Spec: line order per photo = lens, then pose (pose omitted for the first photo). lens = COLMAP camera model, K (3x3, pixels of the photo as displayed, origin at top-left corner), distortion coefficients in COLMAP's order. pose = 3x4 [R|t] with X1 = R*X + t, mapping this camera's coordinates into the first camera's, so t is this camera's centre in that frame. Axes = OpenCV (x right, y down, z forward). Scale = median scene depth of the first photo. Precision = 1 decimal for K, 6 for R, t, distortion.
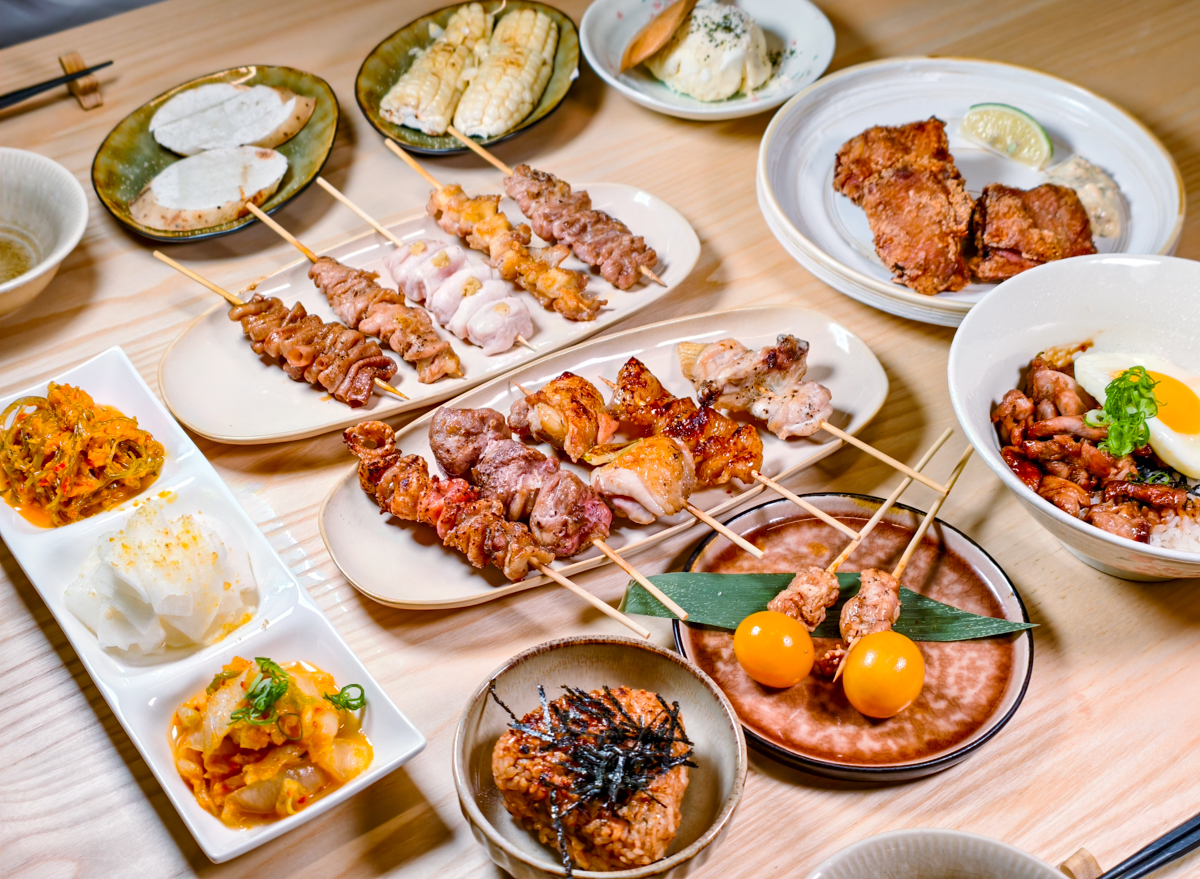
lens RADIAL K [[1912.6, 0, 599.4], [0, 1912.6, 439.5], [0, 0, 1]] dist [0.104611, 0.000000]
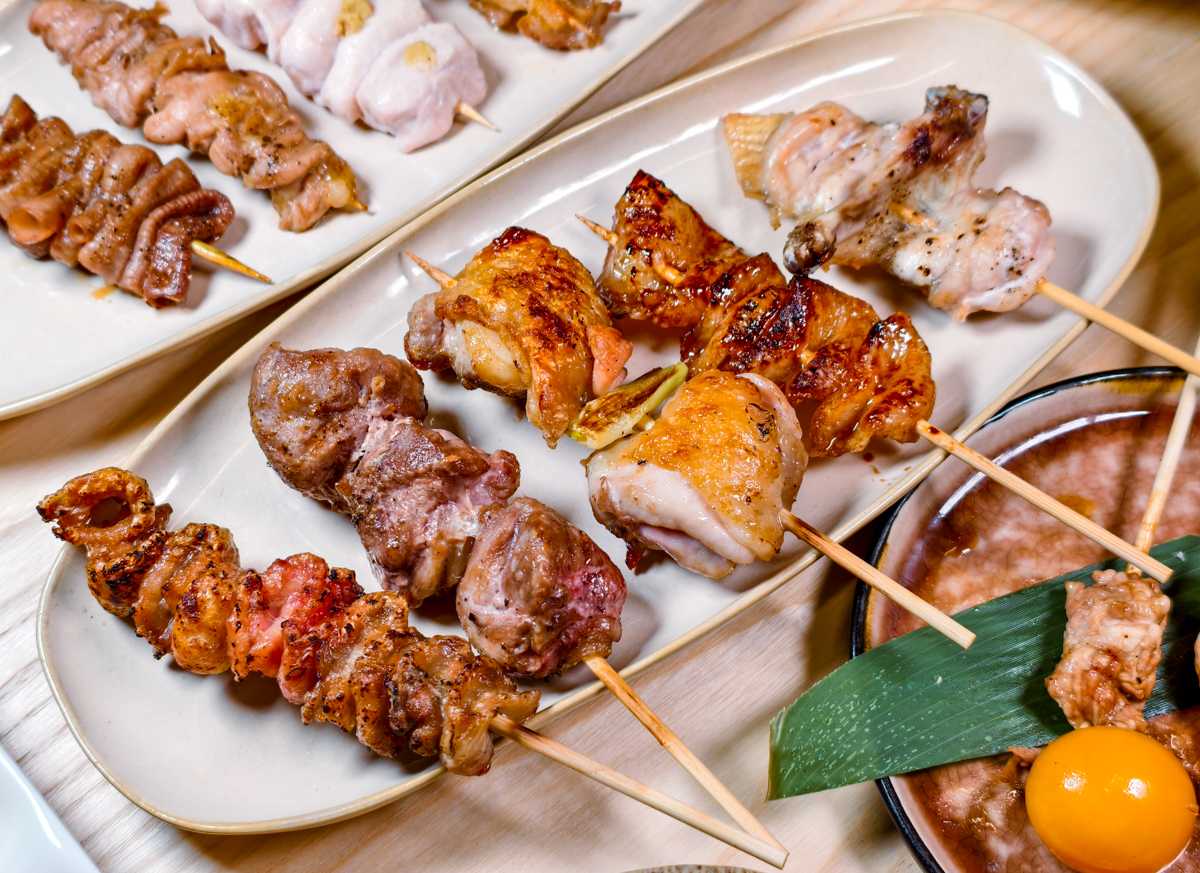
lens RADIAL K [[1912.6, 0, 595.7], [0, 1912.6, 437.7], [0, 0, 1]] dist [0.104611, 0.000000]
pose [[0.994424, -0.105405, 0.003235, -0.003216], [0.100588, 0.957289, 0.271072, -0.116808], [-0.031669, -0.269235, 0.962554, 0.519768]]
